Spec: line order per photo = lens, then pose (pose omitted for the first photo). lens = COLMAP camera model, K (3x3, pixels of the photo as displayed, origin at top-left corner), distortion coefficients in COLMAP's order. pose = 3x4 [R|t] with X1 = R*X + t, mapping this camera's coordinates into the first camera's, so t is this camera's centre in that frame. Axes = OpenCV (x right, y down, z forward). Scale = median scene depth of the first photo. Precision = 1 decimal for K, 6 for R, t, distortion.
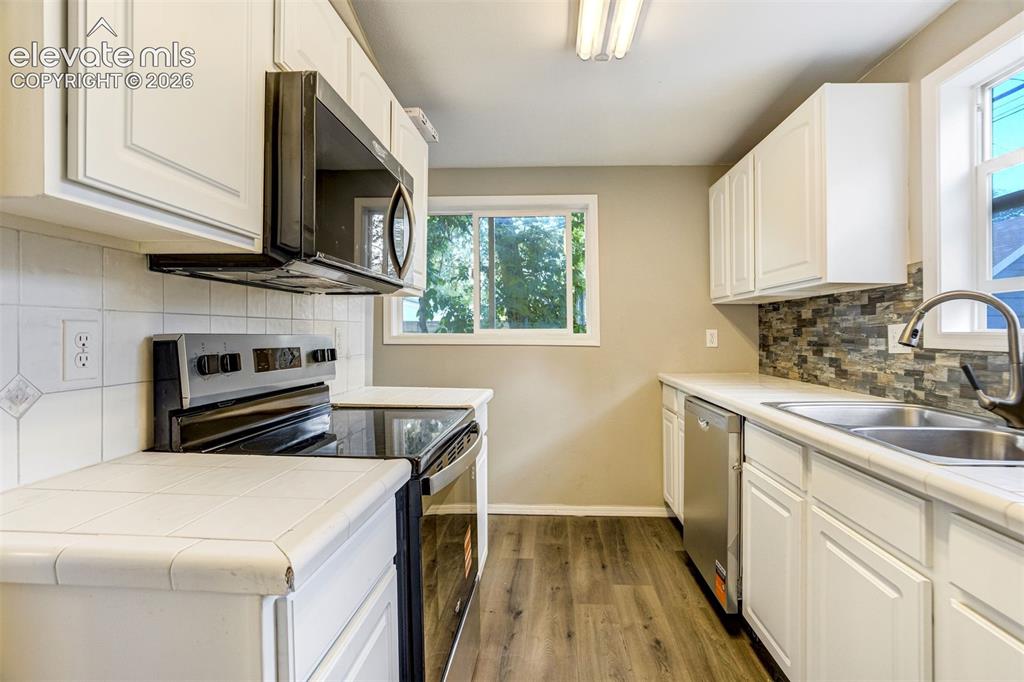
lens RADIAL K [[474.5, 0, 511.5], [0, 474.5, 339.5], [0, 0, 1]] dist [-0.027604, 0.007034]
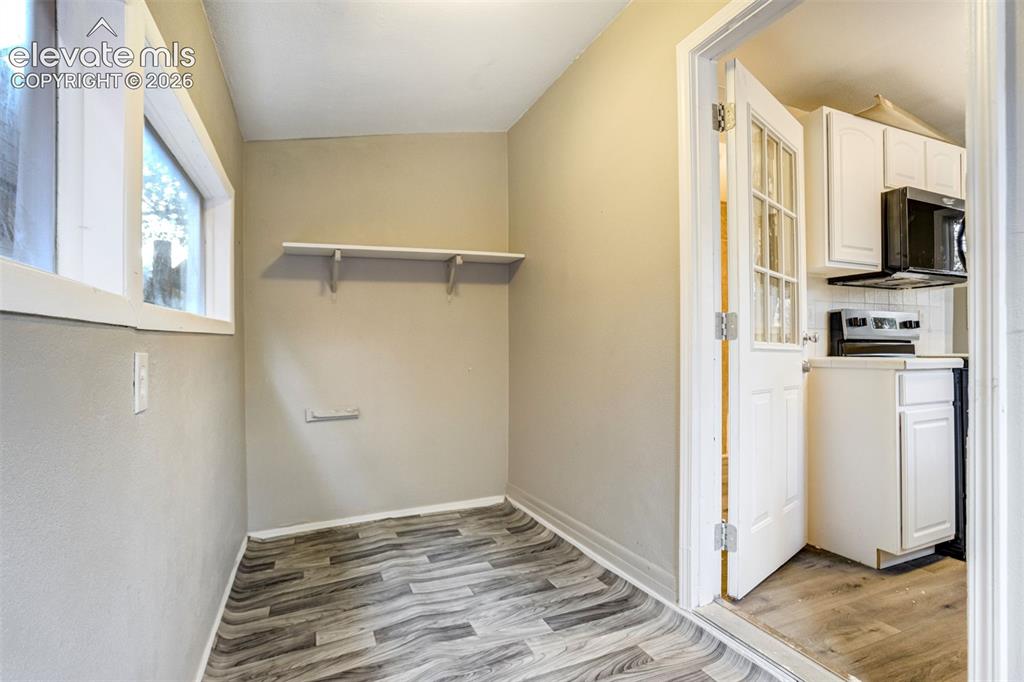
lens RADIAL K [[474.5, 0, 507.9], [0, 474.5, 349.7], [0, 0, 1]] dist [-0.027604, 0.007034]
pose [[0.475271, -0.009254, -0.879791, 0.605162], [-0.000321, 0.999943, -0.010691, 0.223375], [0.879839, 0.005364, 0.475241, -1.670278]]
